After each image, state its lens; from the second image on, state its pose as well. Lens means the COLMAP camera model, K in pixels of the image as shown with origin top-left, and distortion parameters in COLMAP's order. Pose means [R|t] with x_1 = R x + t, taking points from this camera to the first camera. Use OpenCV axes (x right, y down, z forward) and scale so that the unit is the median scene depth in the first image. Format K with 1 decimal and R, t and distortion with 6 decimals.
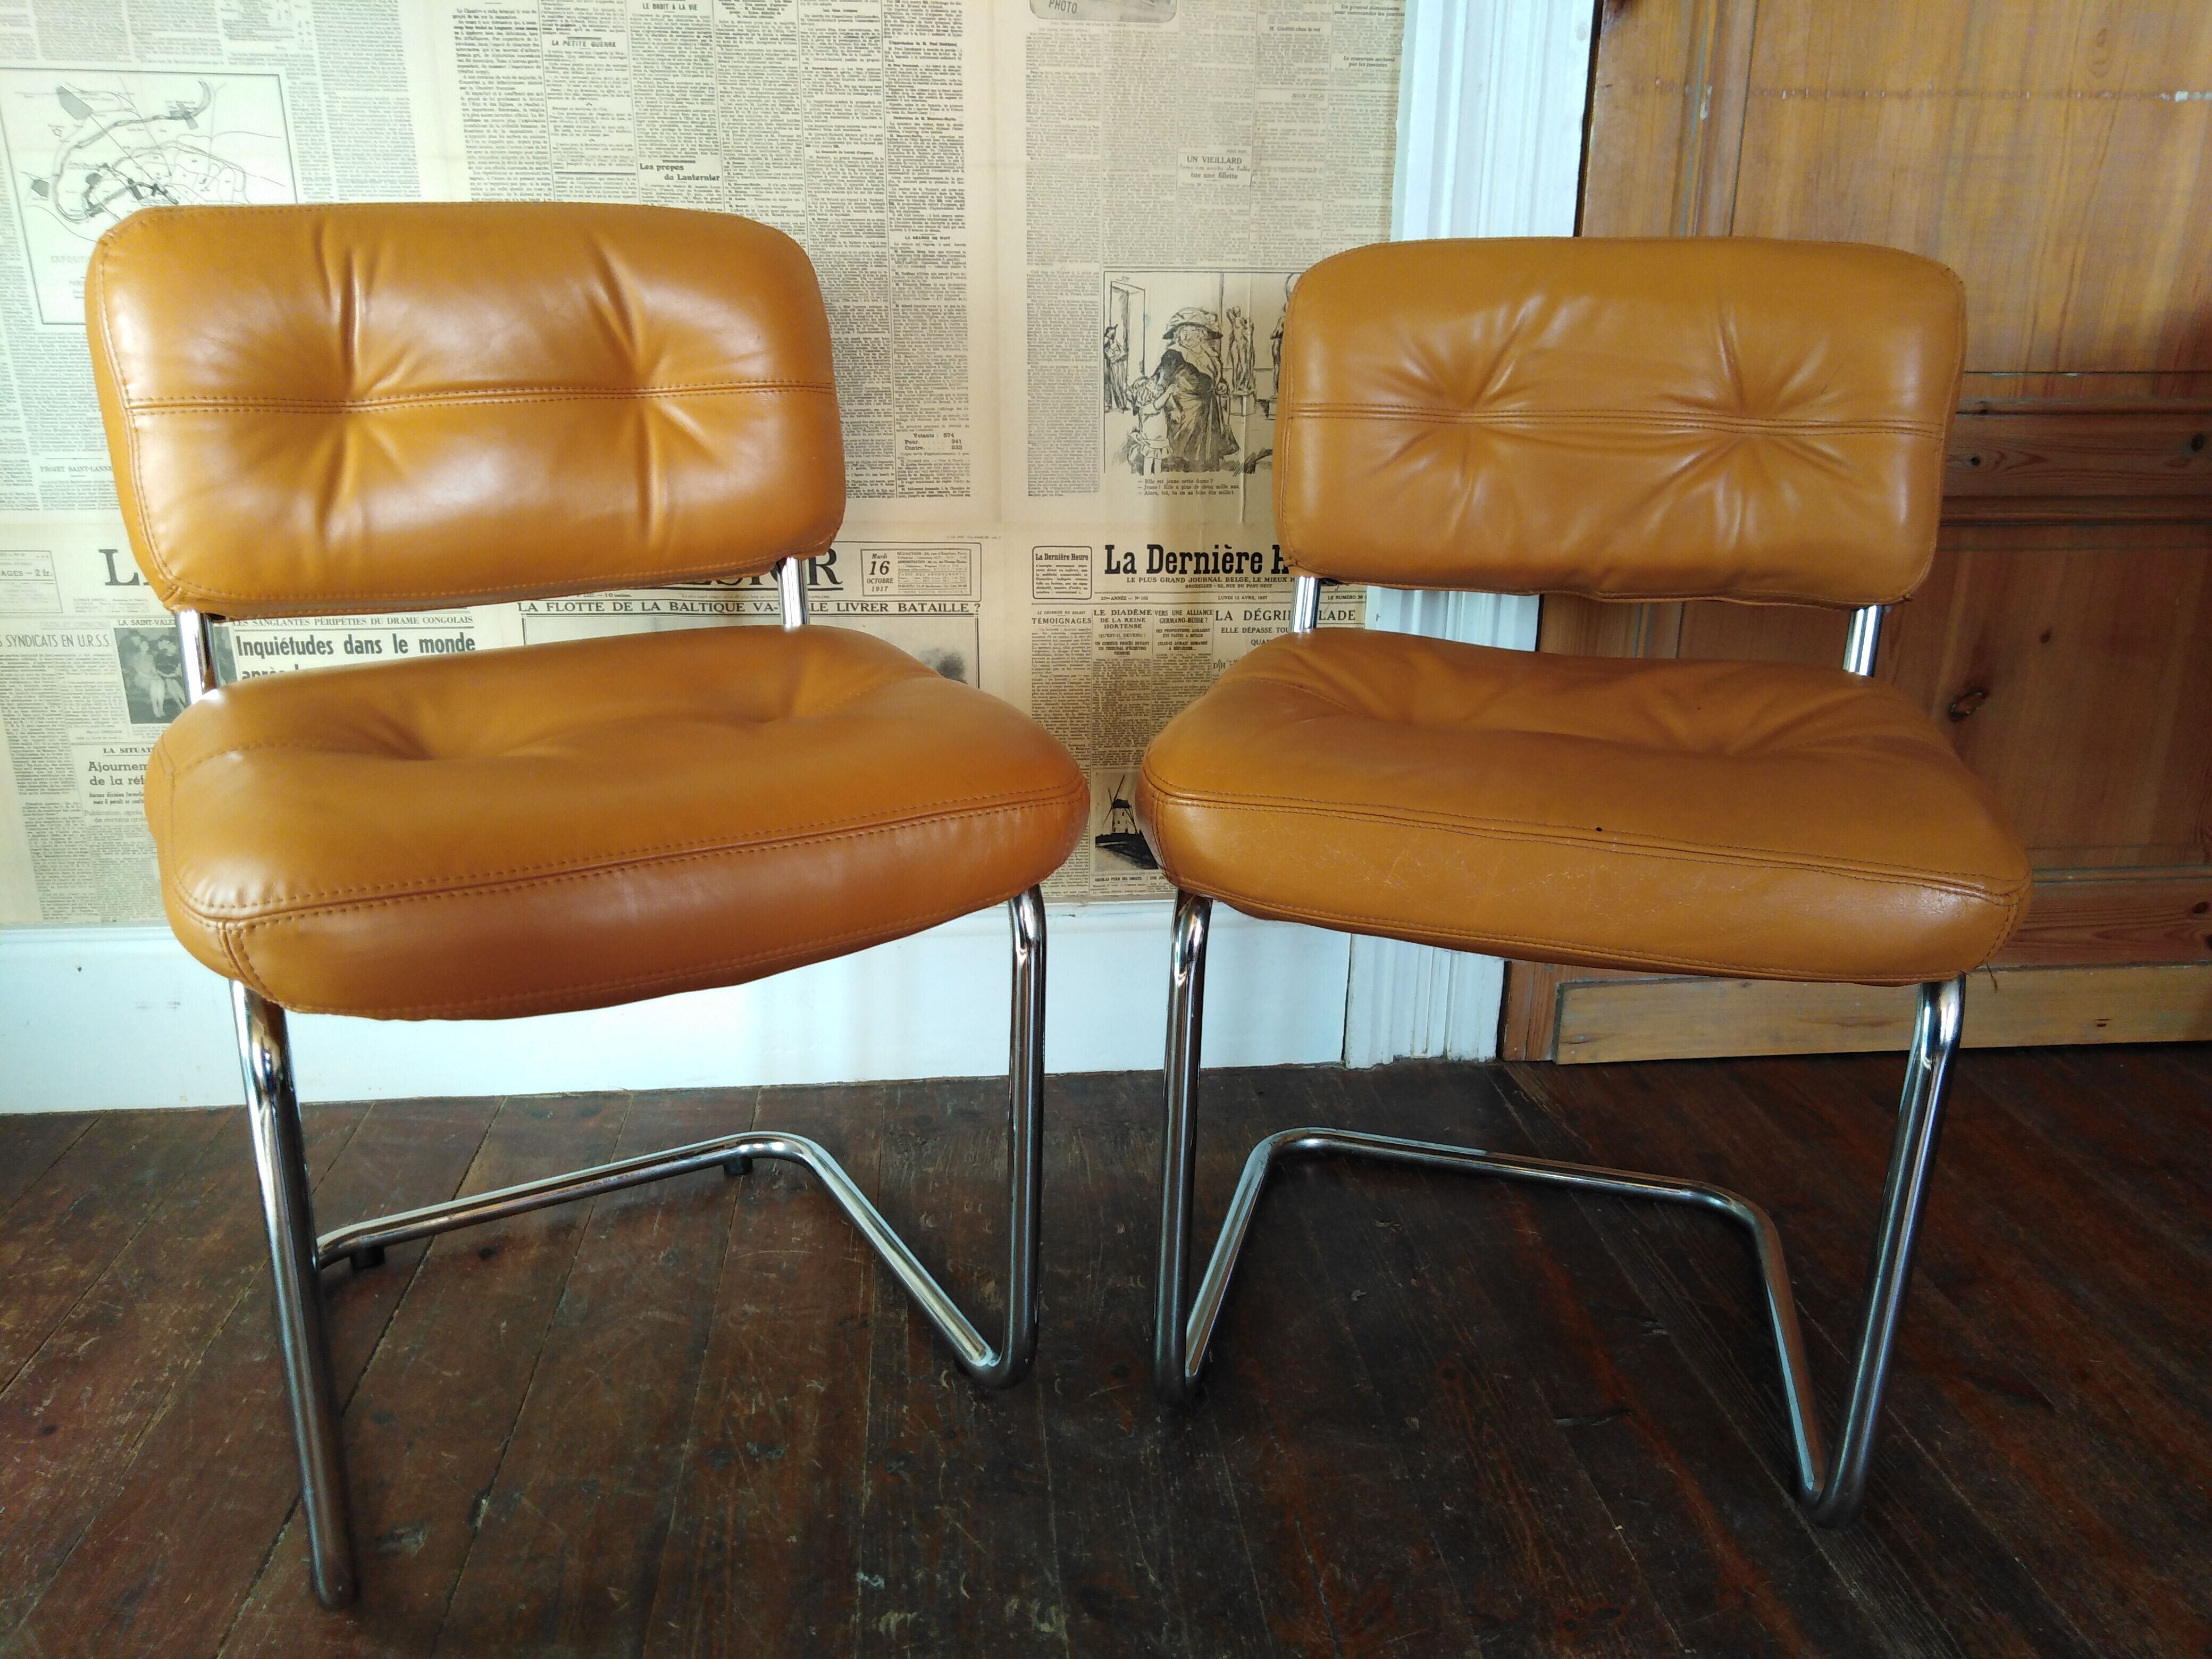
lens RADIAL K [[1655.6, 0, 1103.0], [0, 1655.6, 840.8], [0, 0, 1]] dist [0.013744, -0.010357]
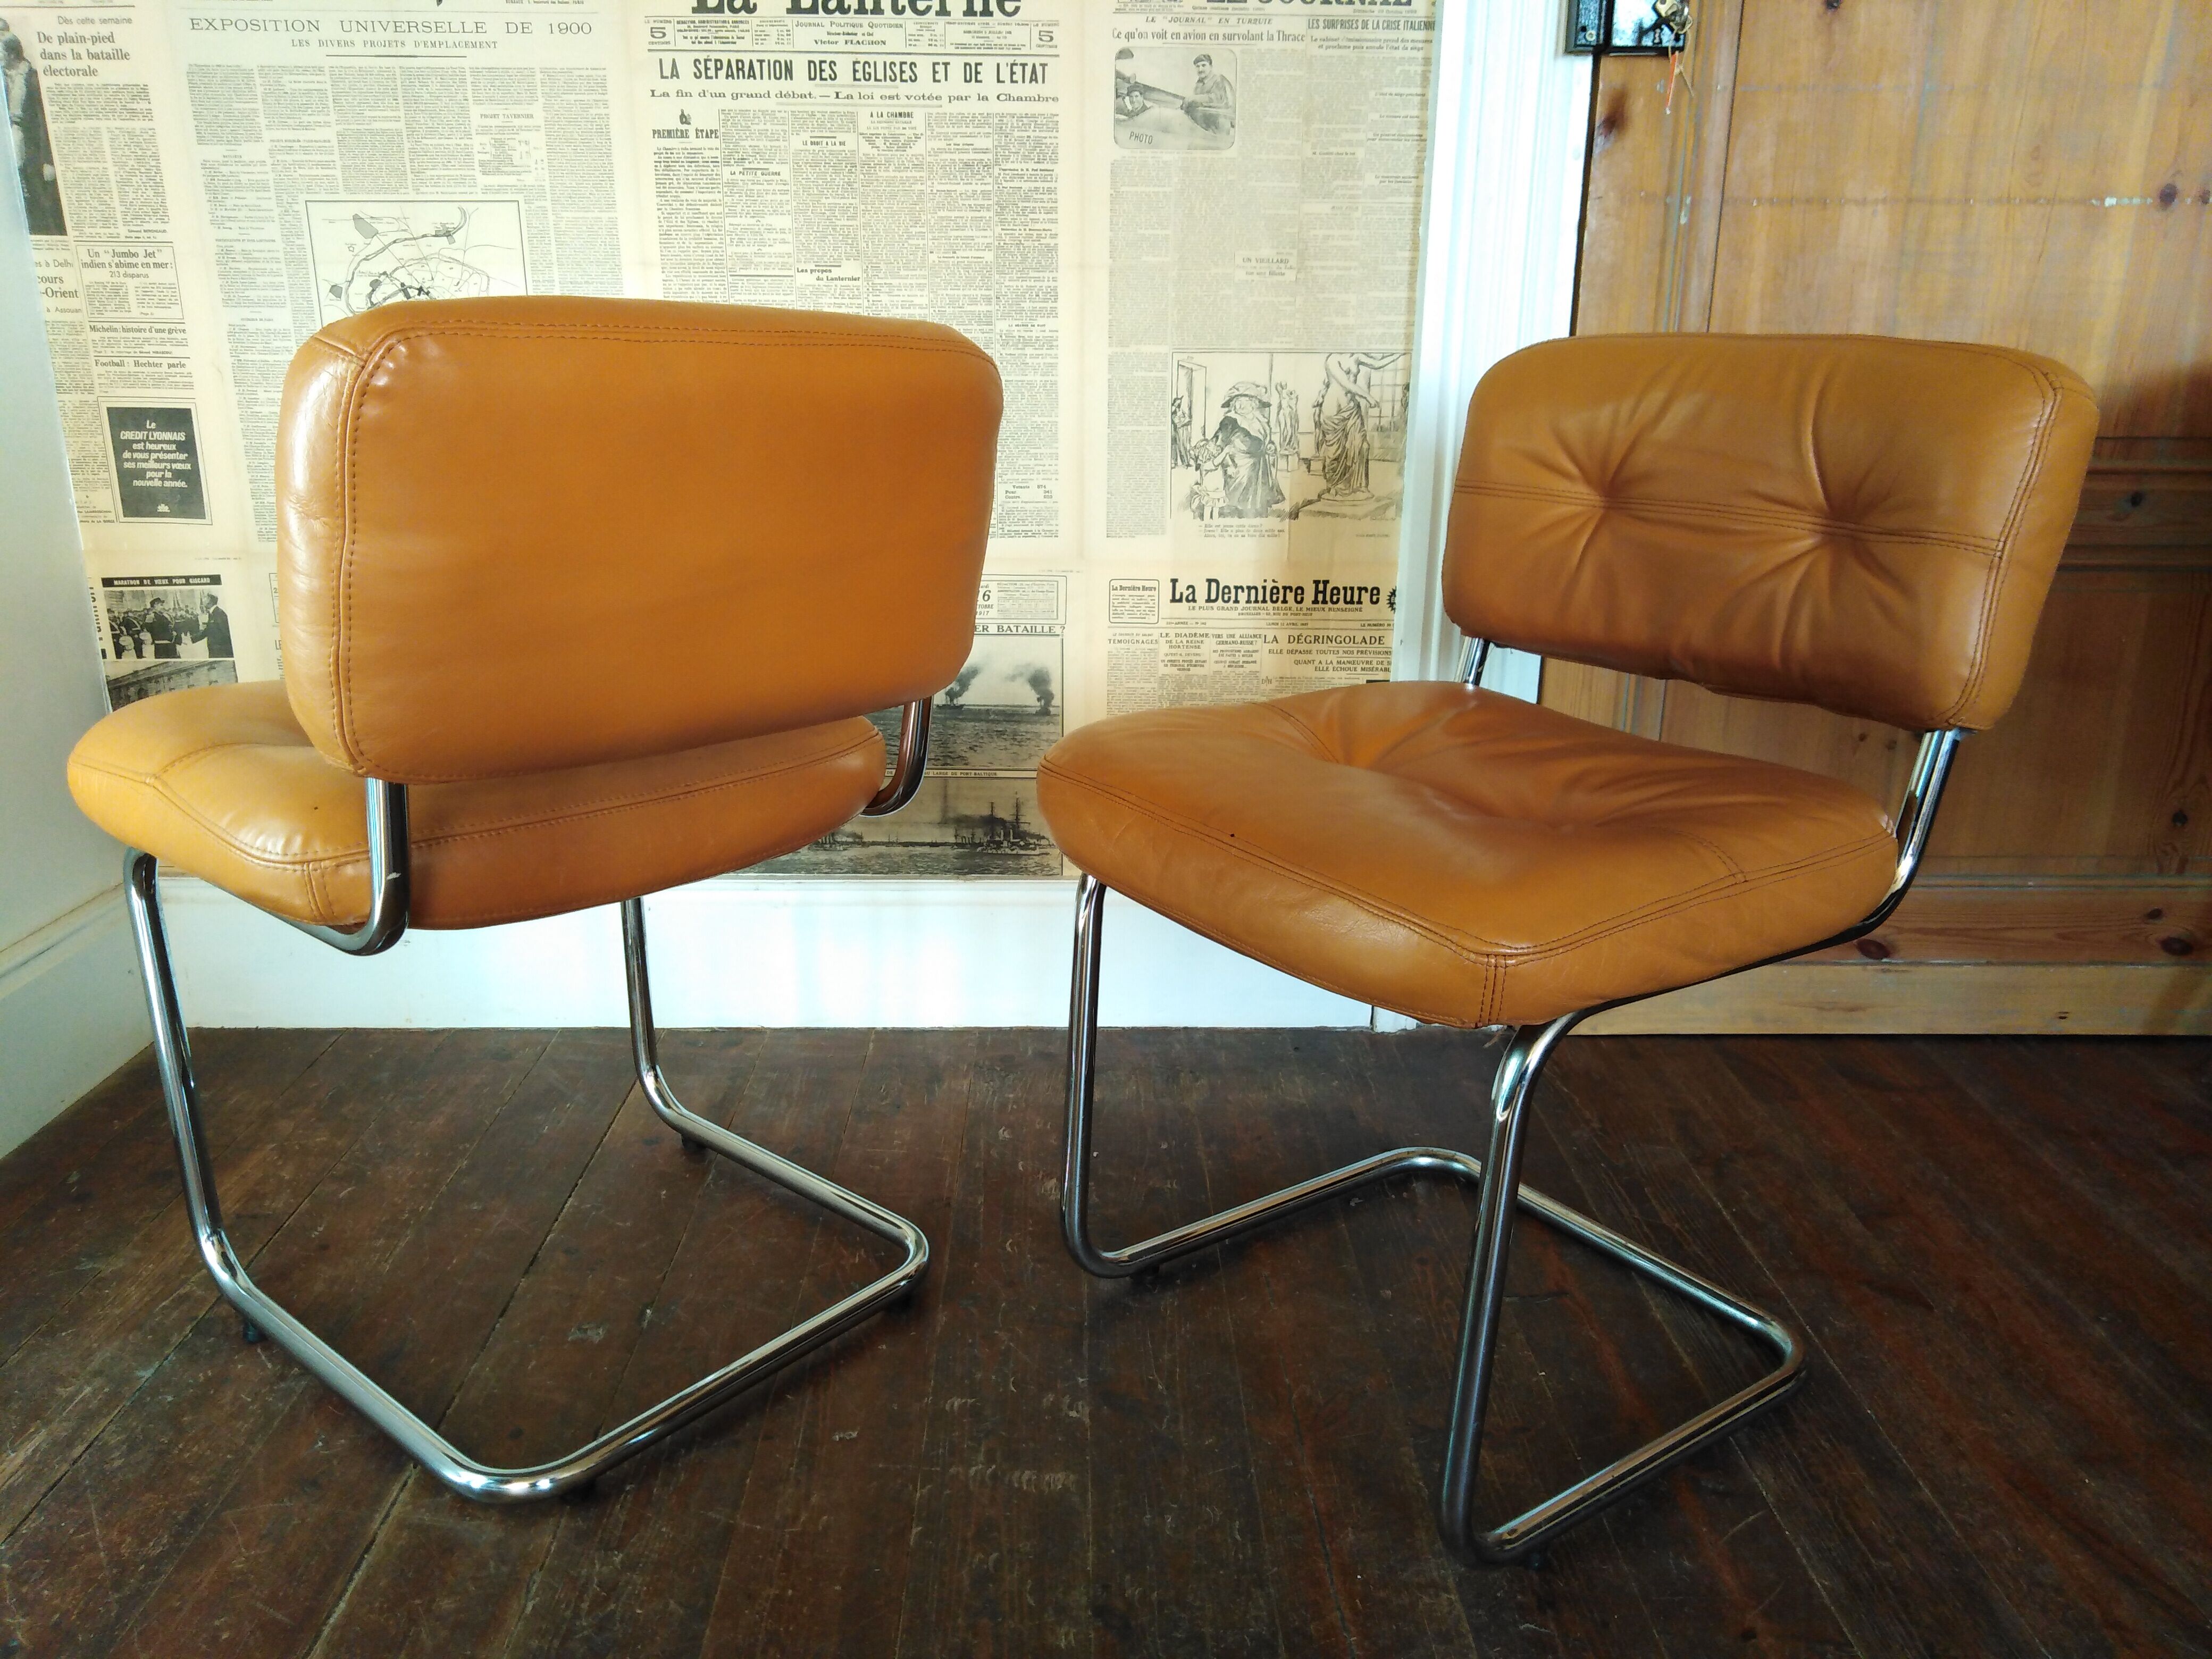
lens RADIAL K [[1655.6, 0, 1100.4], [0, 1655.6, 843.4], [0, 0, 1]] dist [0.013744, -0.010357]
pose [[0.996412, 0.023478, -0.081313, 0.056322], [-0.025123, 0.999499, -0.019263, 0.038931], [0.080819, 0.021237, 0.996502, -0.202428]]
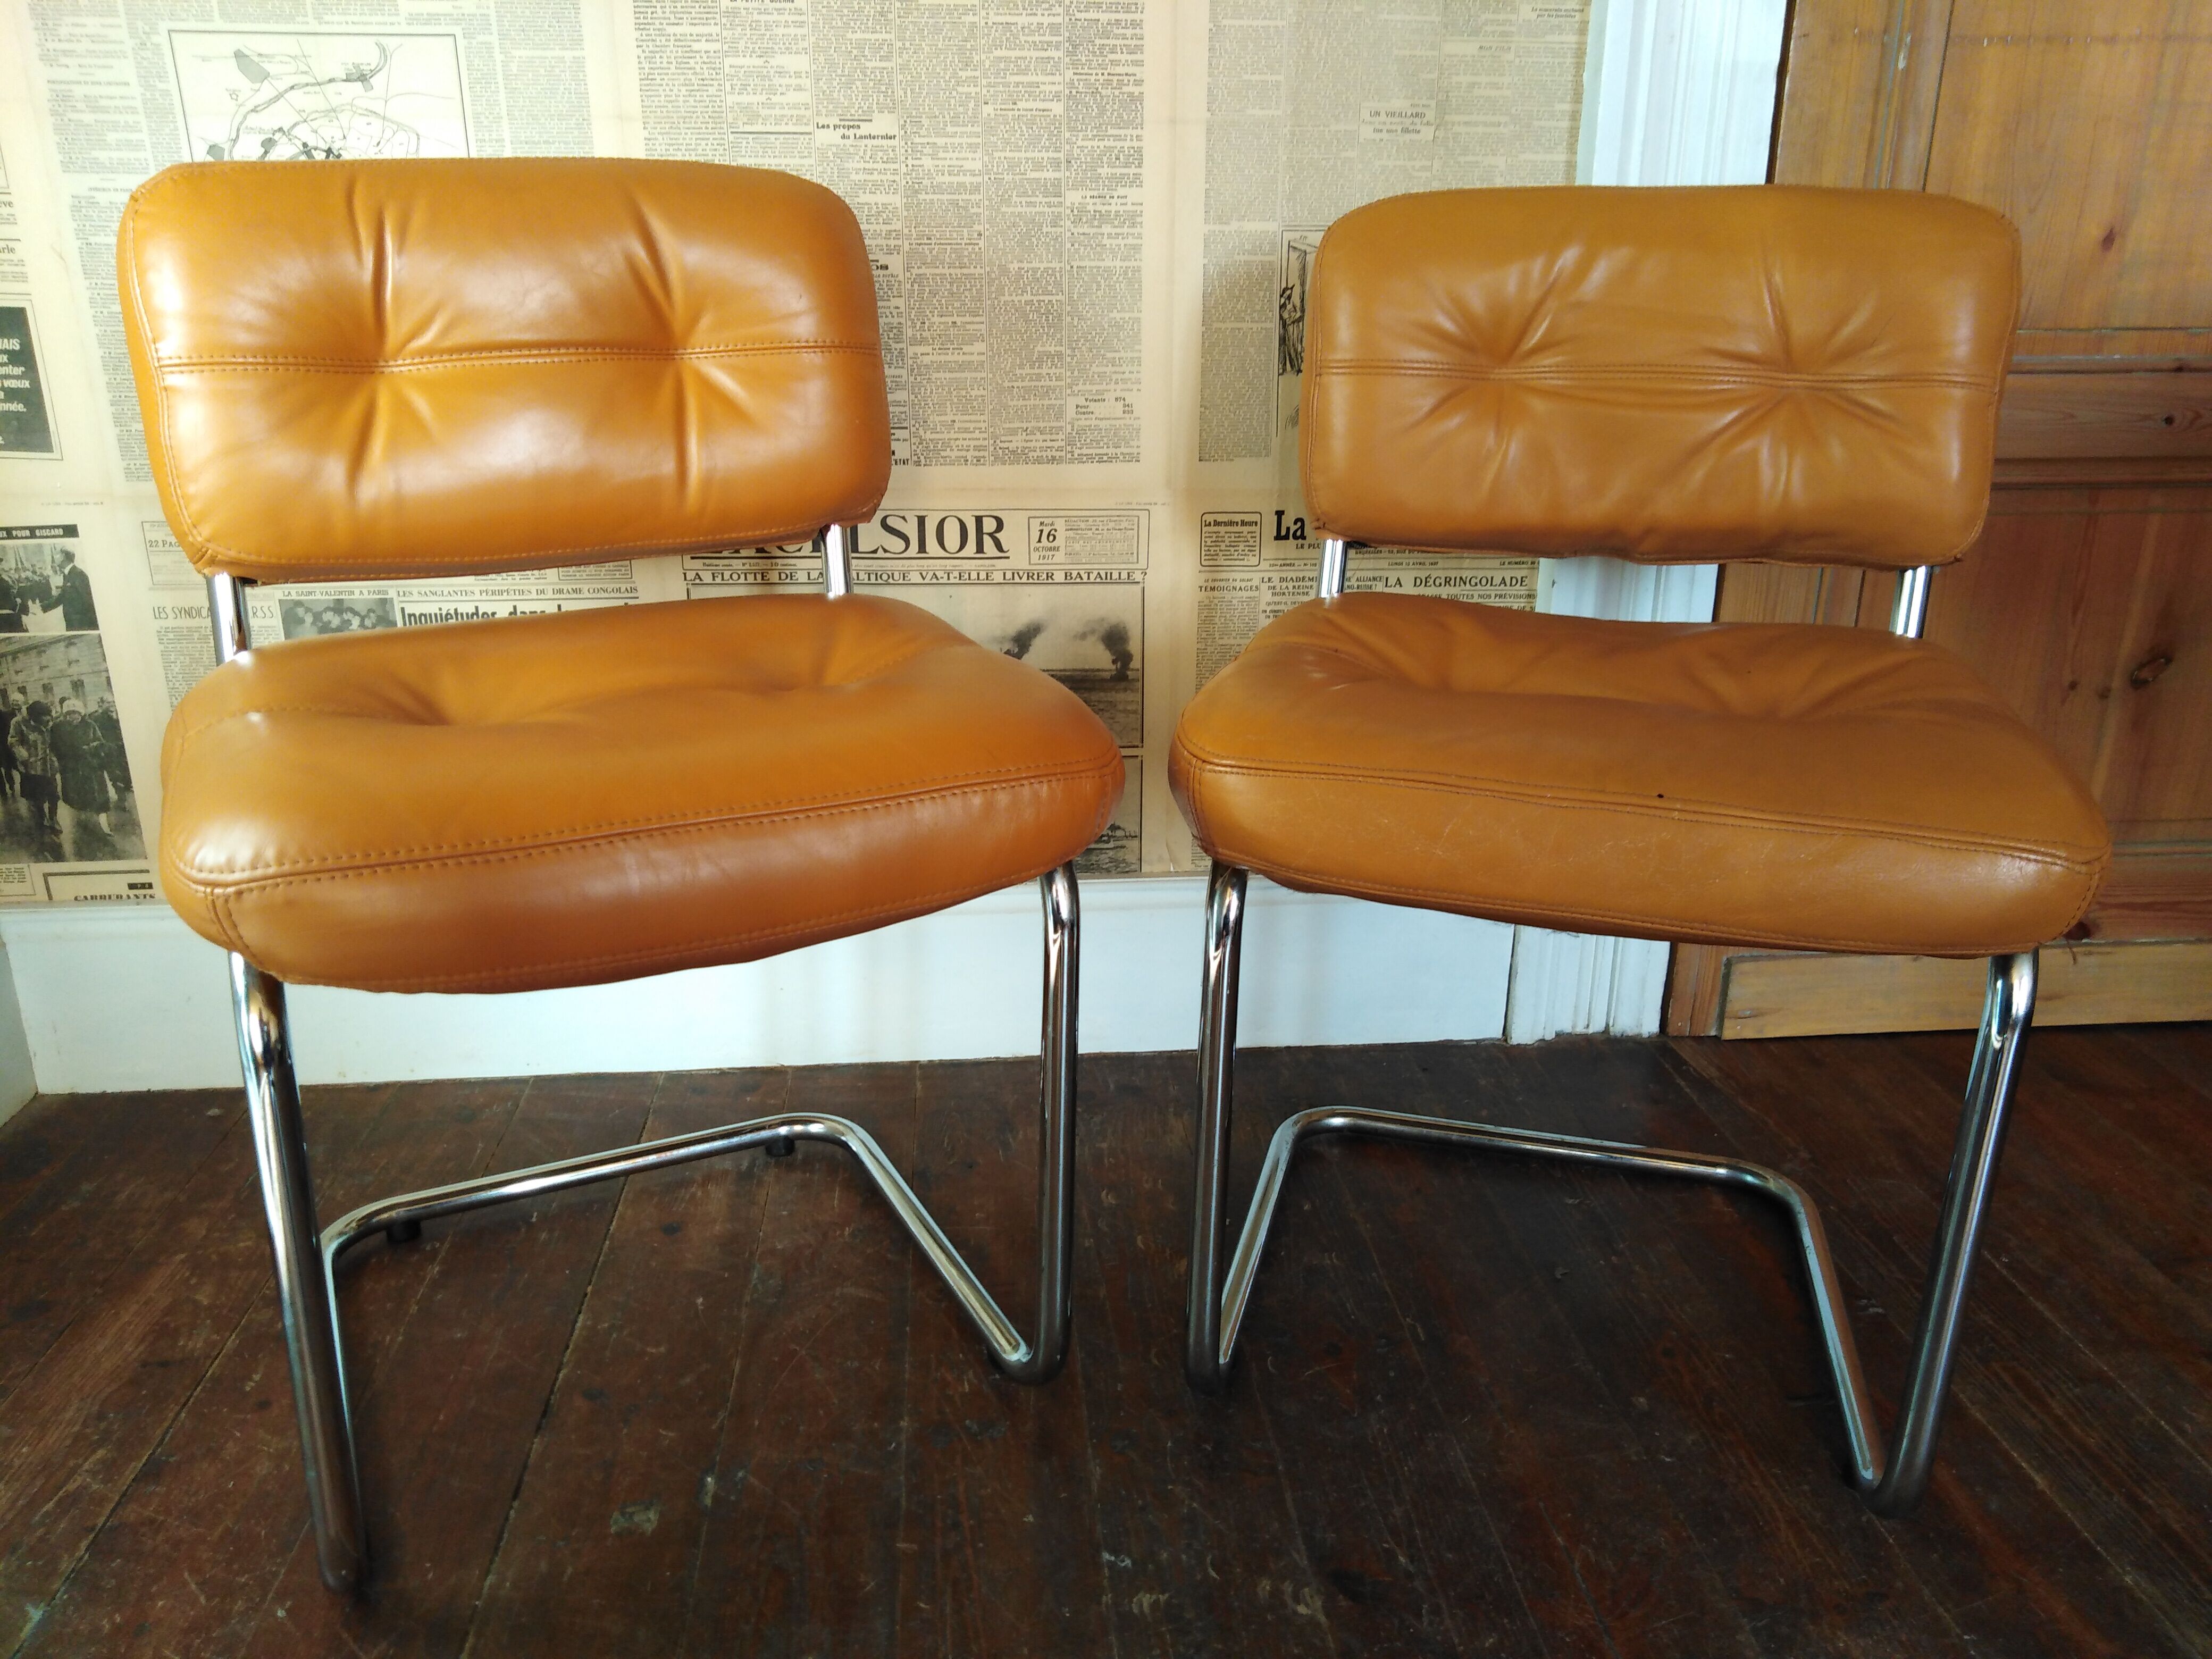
lens RADIAL K [[1655.6, 0, 1097.9], [0, 1655.6, 838.5], [0, 0, 1]] dist [0.013744, -0.010357]
pose [[0.999913, -0.002523, -0.012939, -0.098825], [0.002627, 0.999964, 0.008012, 0.007937], [0.012918, -0.008045, 0.999884, 0.016640]]
